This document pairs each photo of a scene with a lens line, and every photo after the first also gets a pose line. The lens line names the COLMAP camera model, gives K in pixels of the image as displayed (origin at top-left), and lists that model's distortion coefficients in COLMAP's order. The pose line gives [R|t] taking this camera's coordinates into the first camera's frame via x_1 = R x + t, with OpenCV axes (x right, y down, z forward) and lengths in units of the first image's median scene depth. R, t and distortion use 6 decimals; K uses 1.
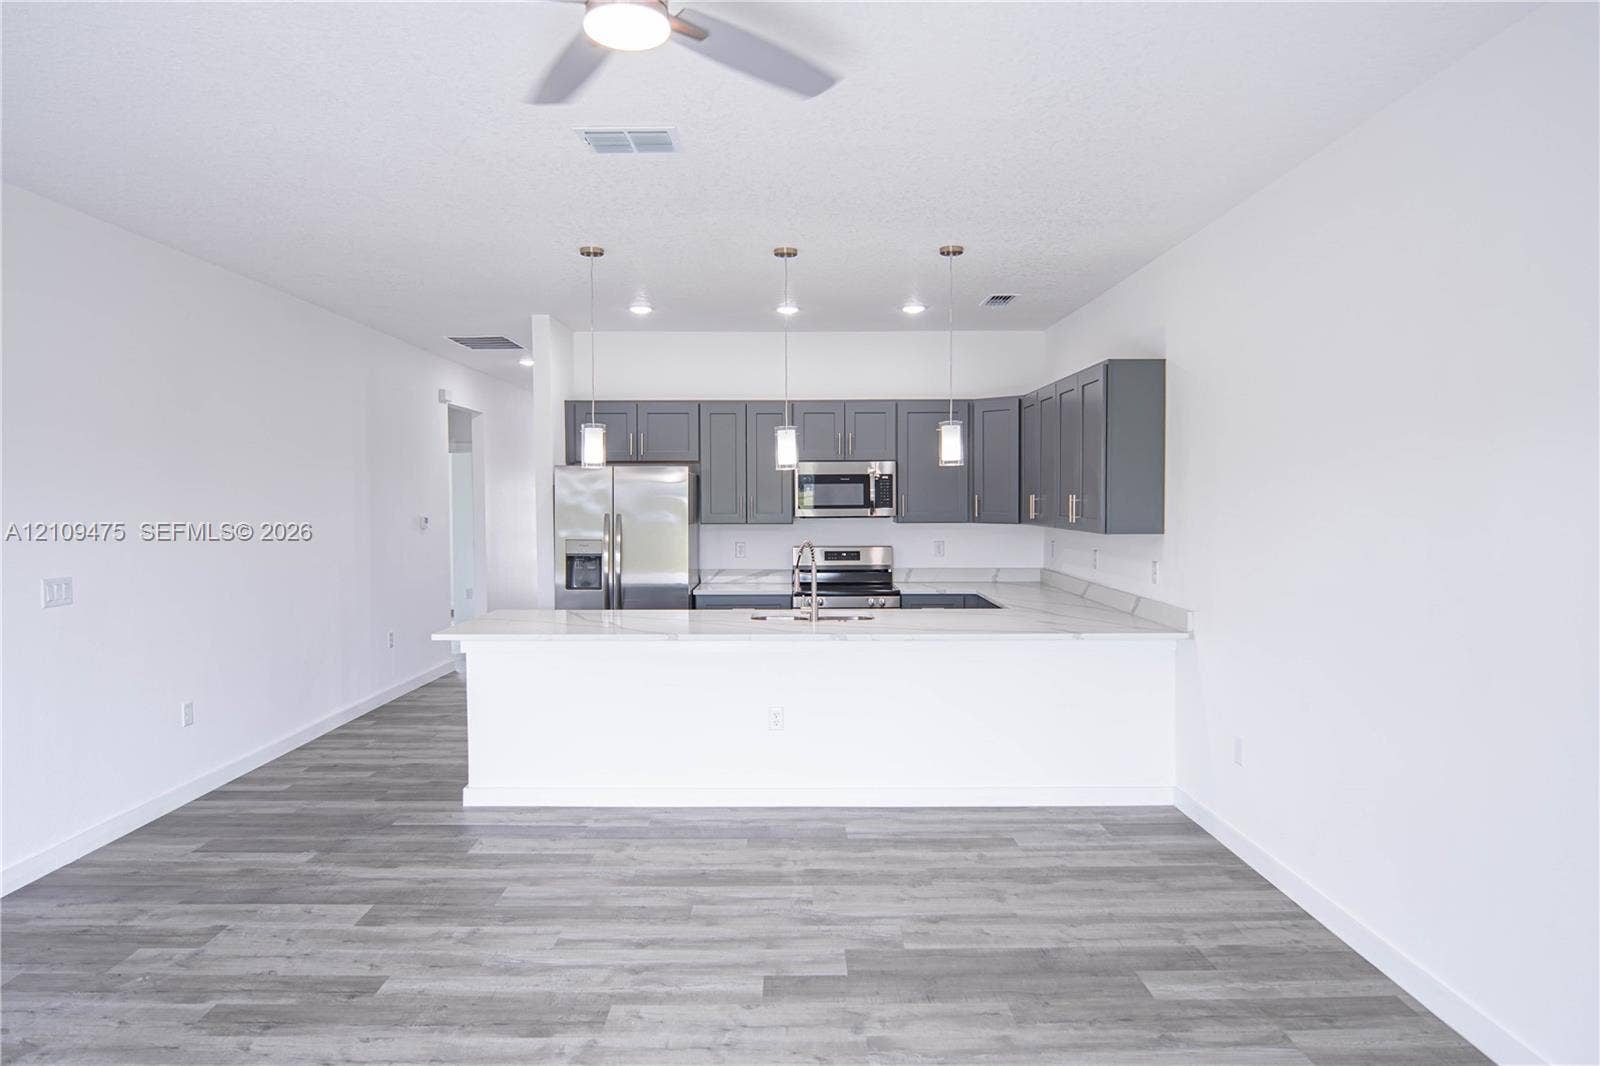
lens RADIAL K [[954.5, 0, 800.0], [0, 954.5, 533.0], [0, 0, 1]] dist [-0.013634, -0.003560]
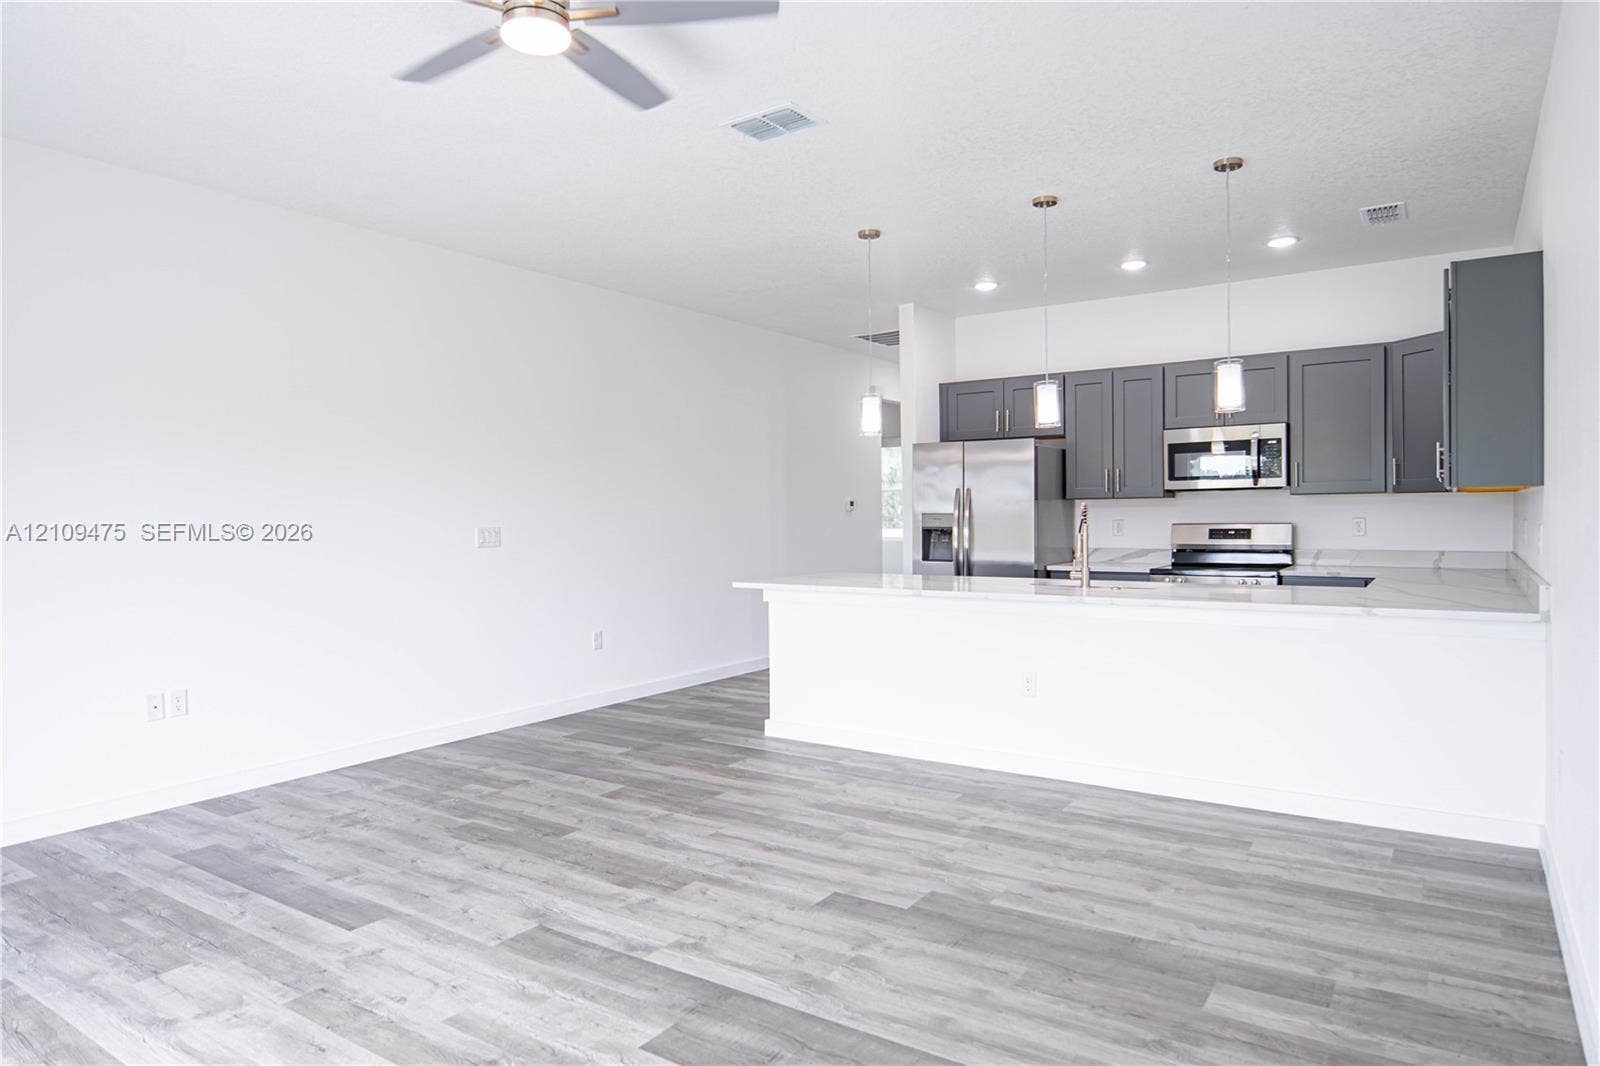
lens RADIAL K [[954.5, 0, 800.0], [0, 954.5, 533.0], [0, 0, 1]] dist [-0.013634, -0.003560]
pose [[0.831195, 0.005292, -0.555955, 0.253757], [-0.009491, 0.999944, -0.004671, 0.038357], [0.555900, 0.009160, 0.831199, 0.052731]]
